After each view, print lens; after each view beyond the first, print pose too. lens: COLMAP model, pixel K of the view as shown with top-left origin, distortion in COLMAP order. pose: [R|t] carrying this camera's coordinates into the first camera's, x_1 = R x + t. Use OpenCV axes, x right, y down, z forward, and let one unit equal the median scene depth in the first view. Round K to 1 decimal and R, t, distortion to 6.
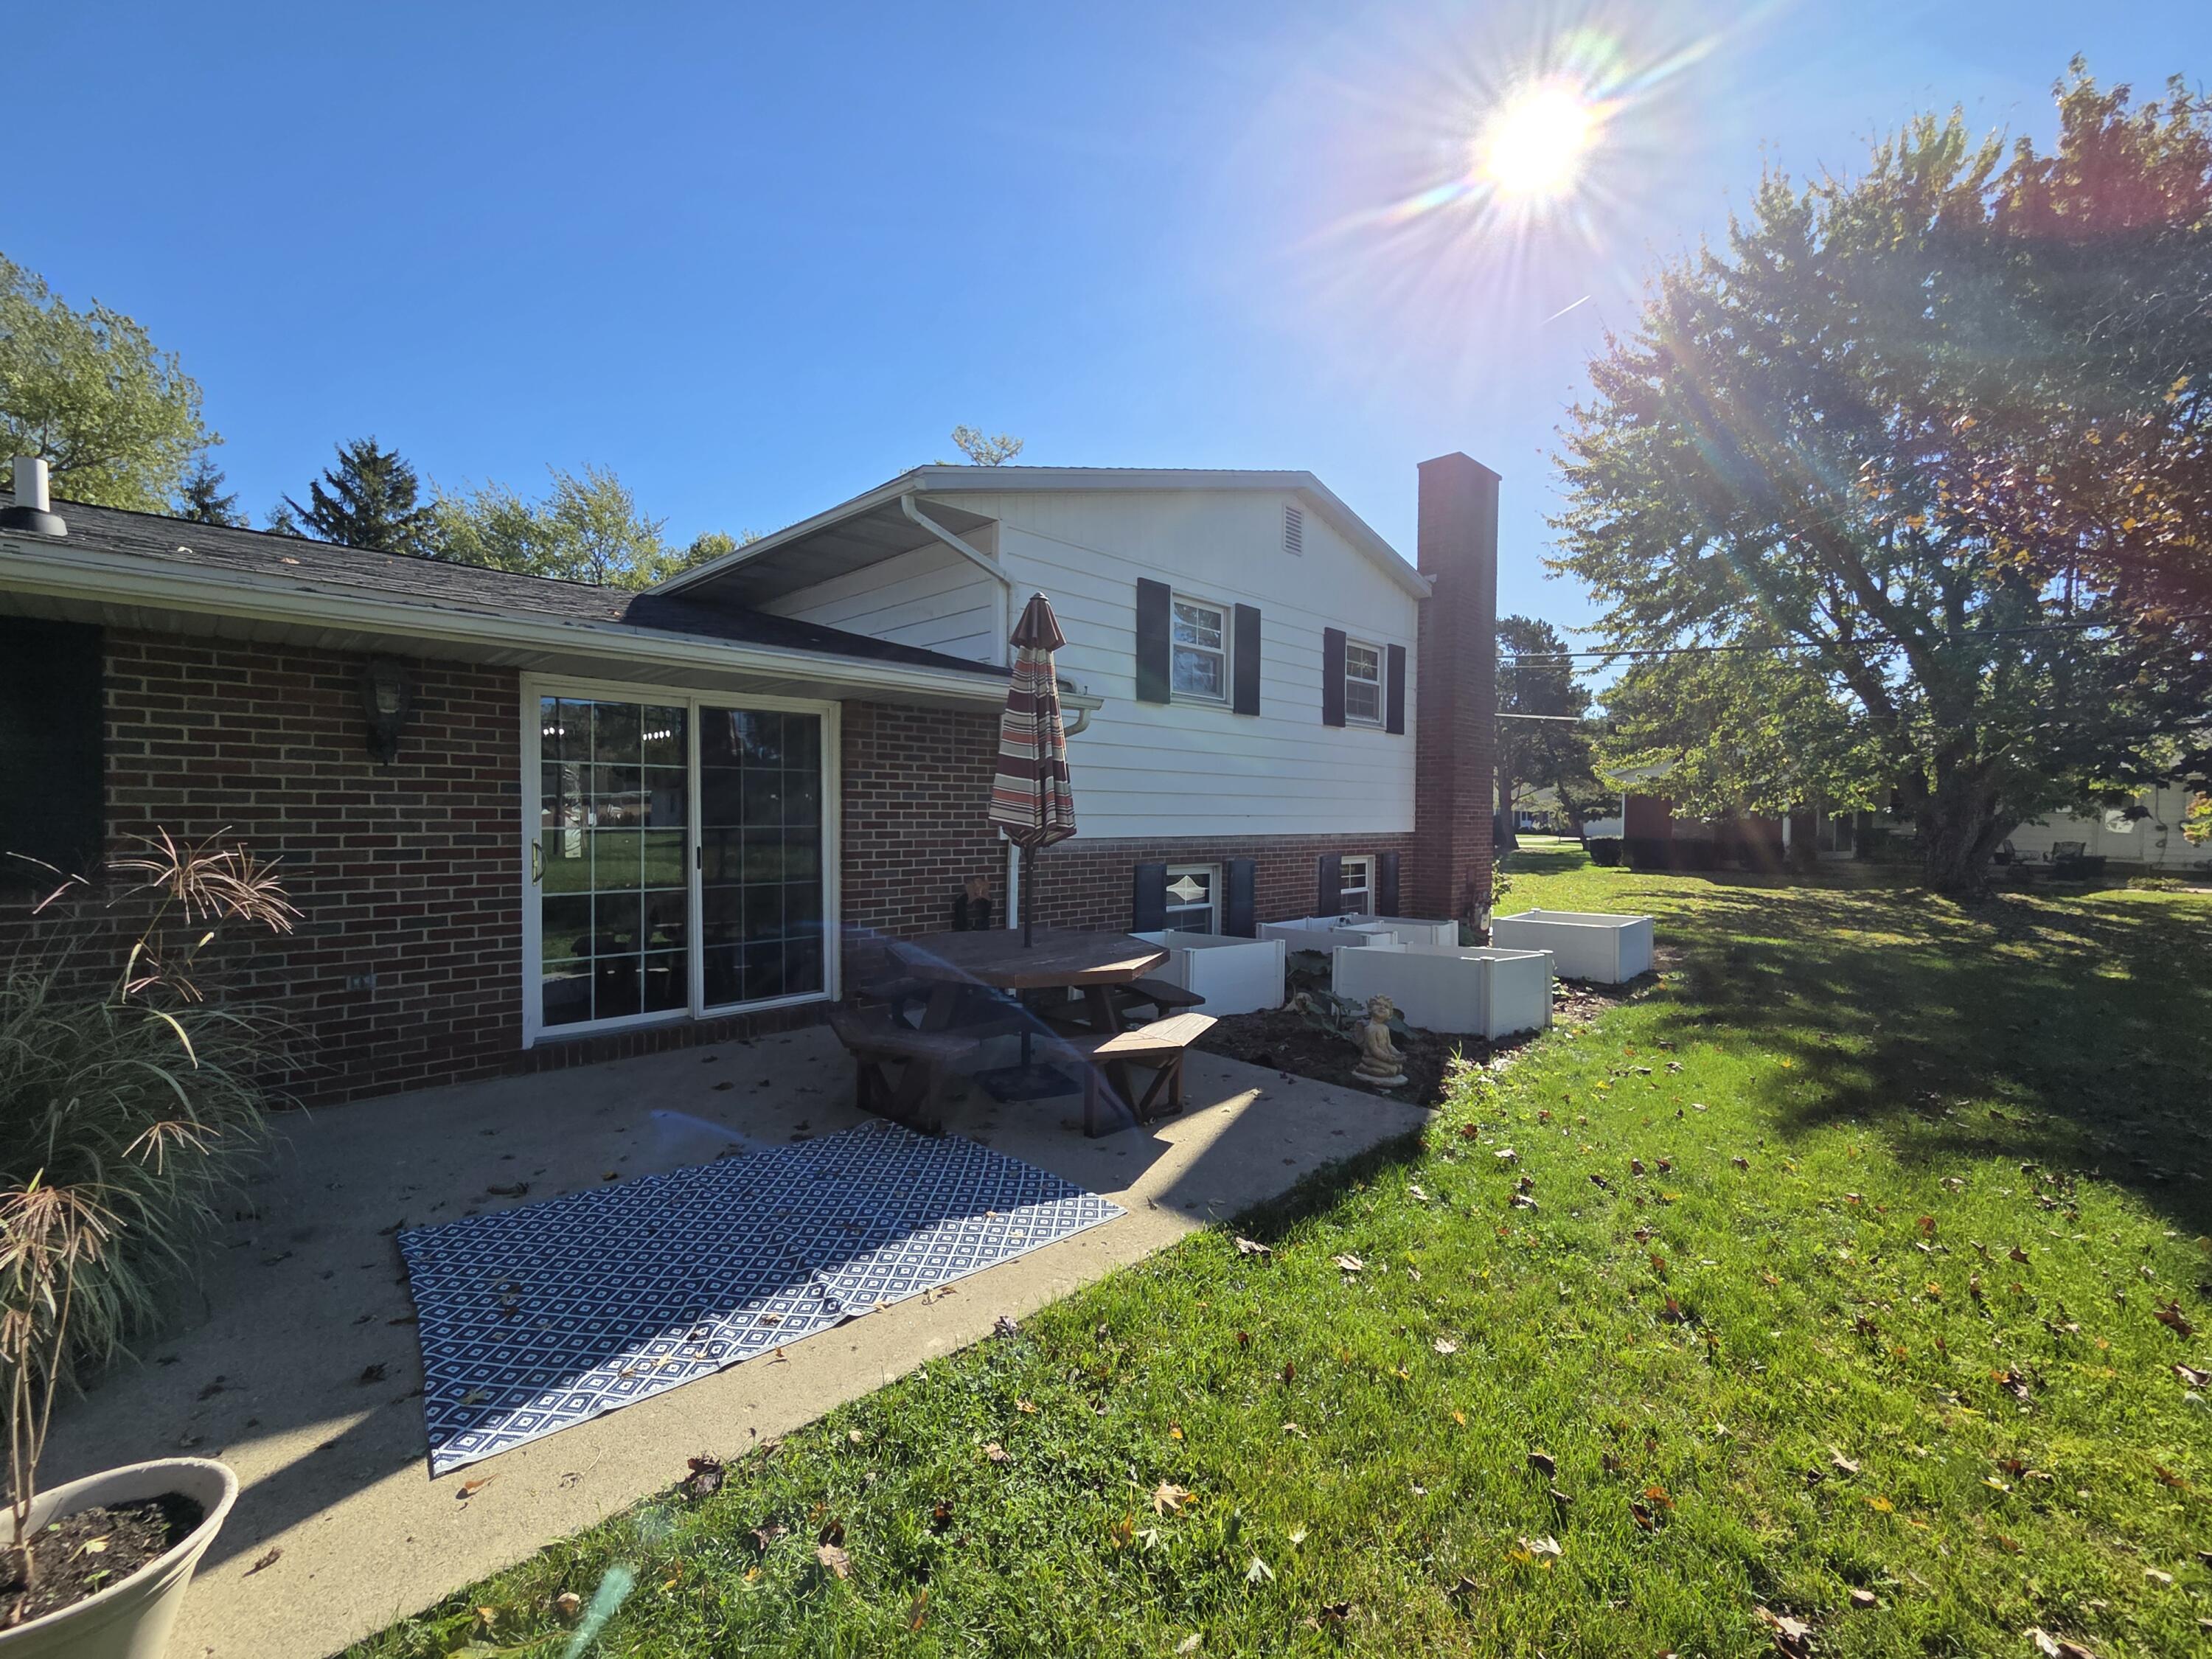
lens RADIAL K [[913.2, 0, 1104.8], [0, 913.2, 842.2], [0, 0, 1]] dist [-0.001842, 0.001207]
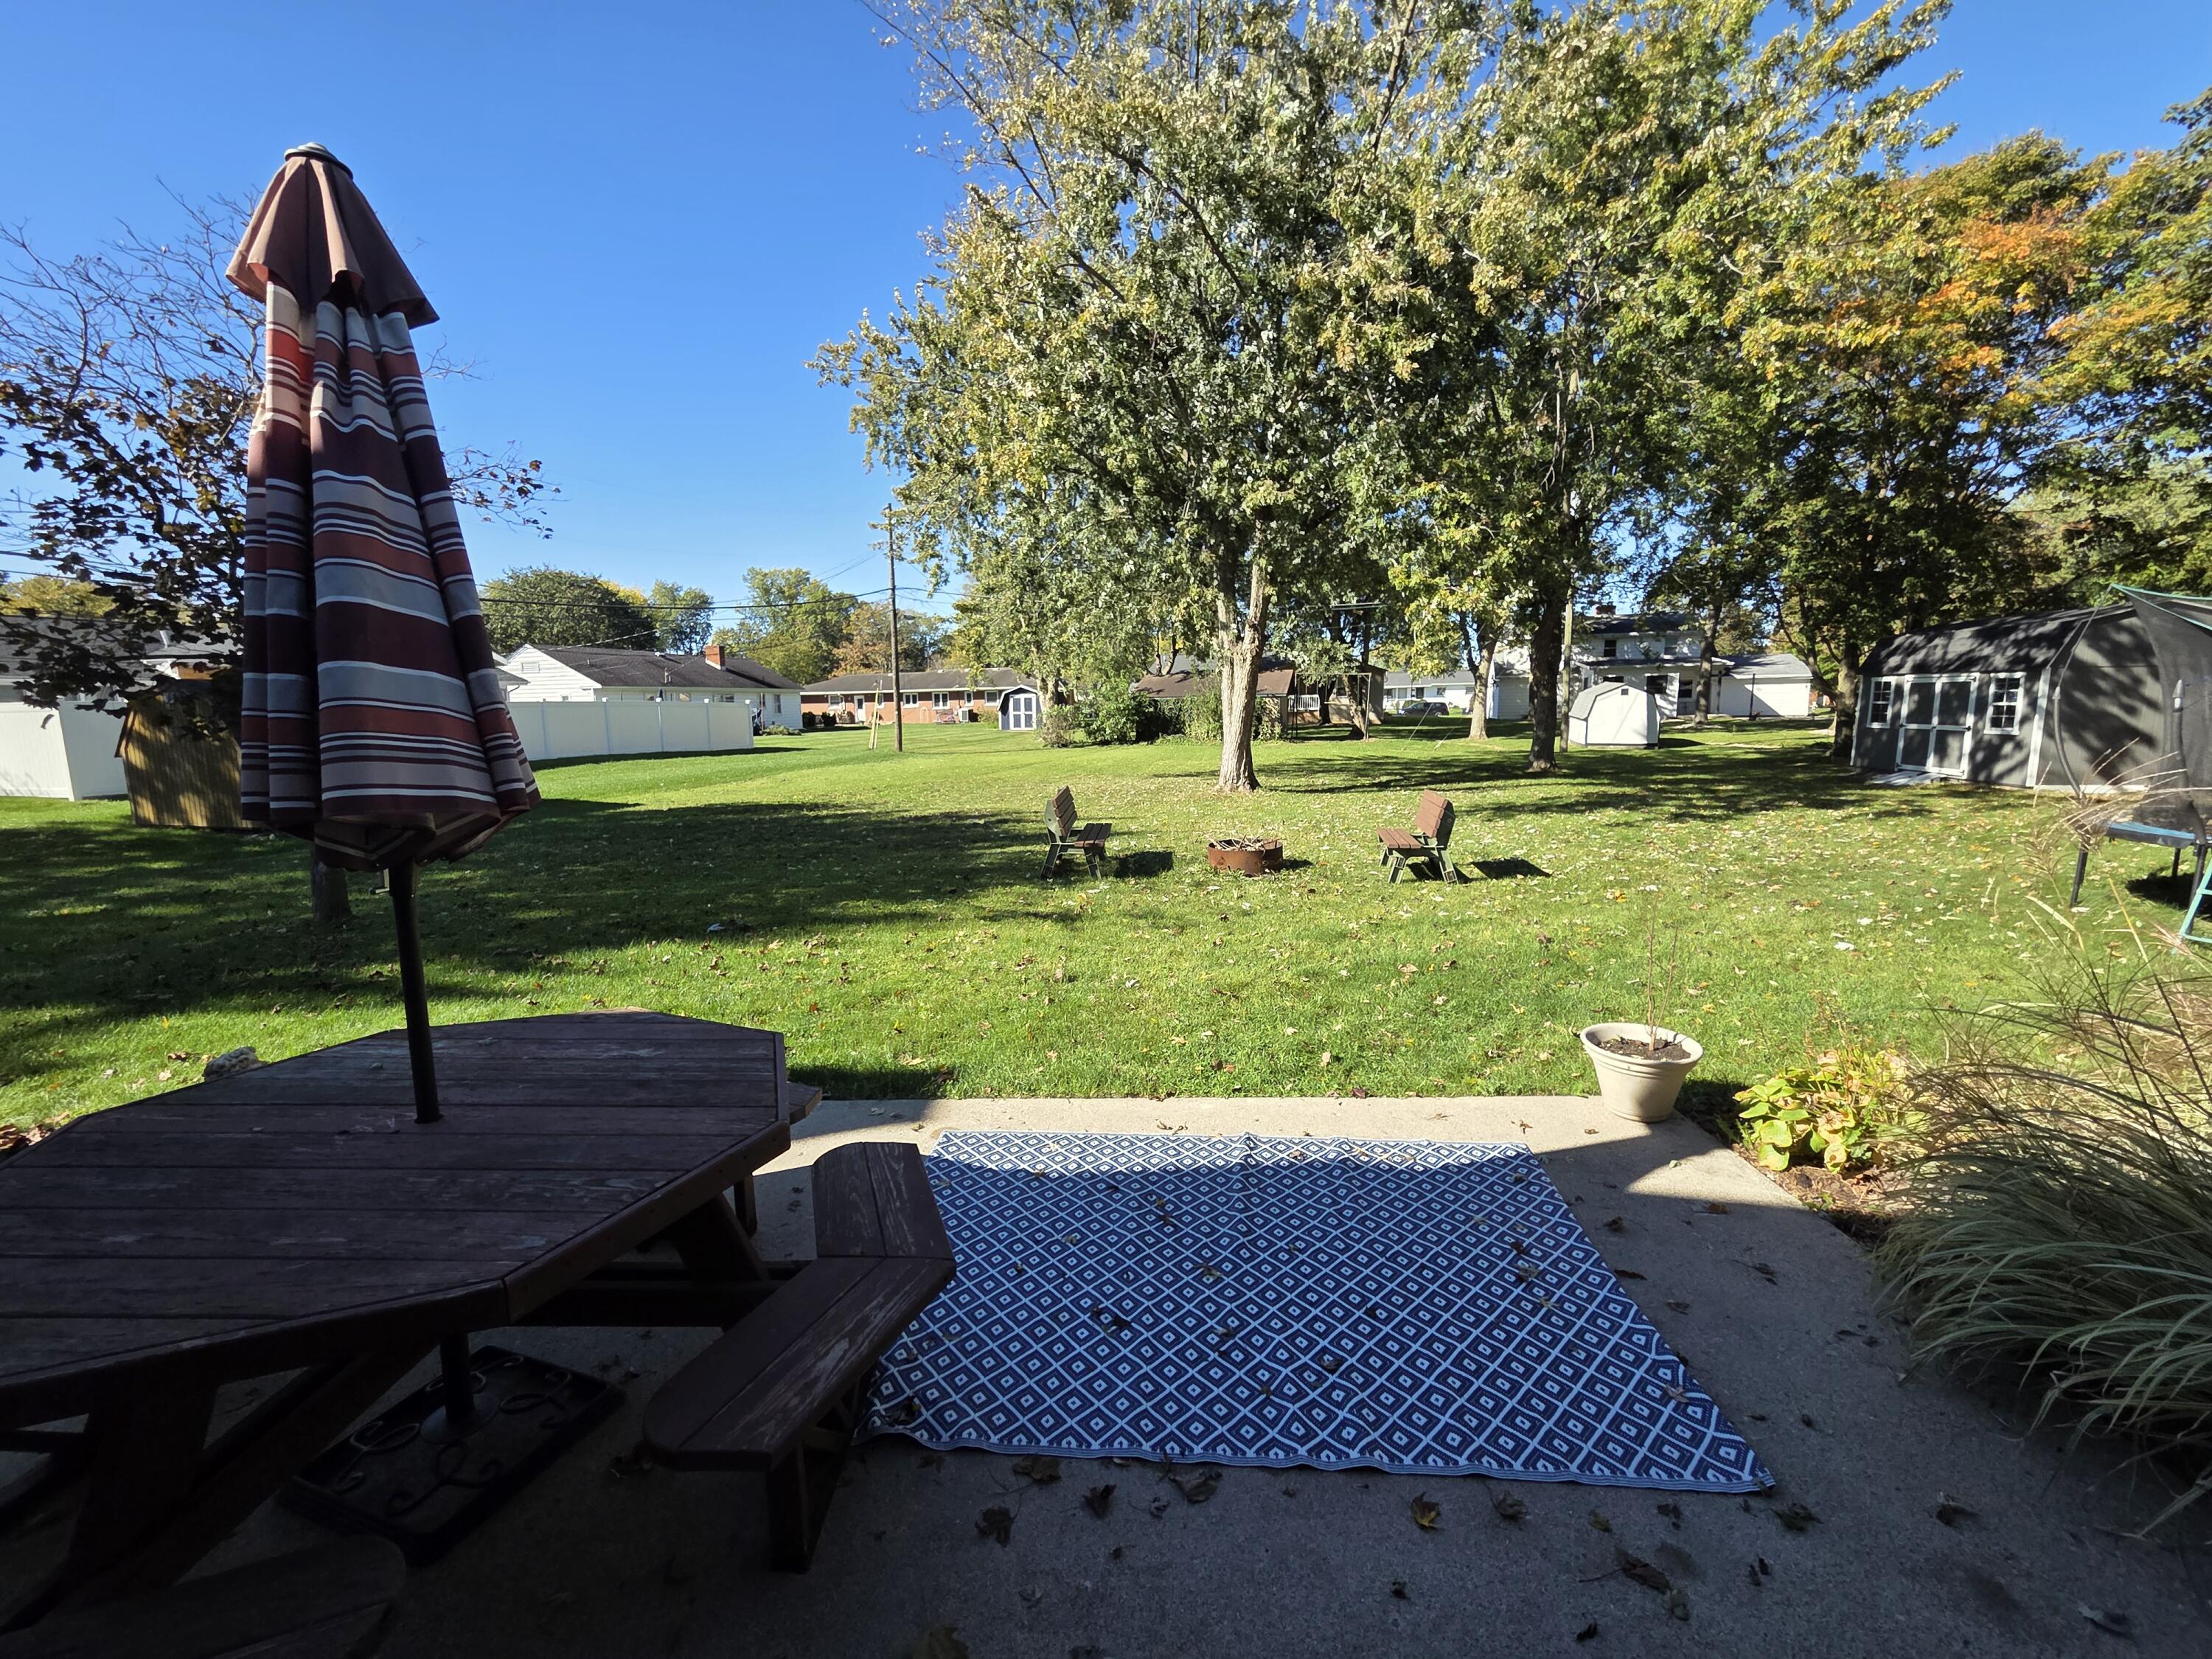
lens RADIAL K [[913.2, 0, 1104.8], [0, 913.2, 842.2], [0, 0, 1]] dist [-0.001842, 0.001207]
pose [[-0.681418, -0.104204, 0.724439, -0.231528], [0.035795, 0.983883, 0.175192, -0.023187], [-0.731019, 0.145310, -0.666706, 0.437414]]
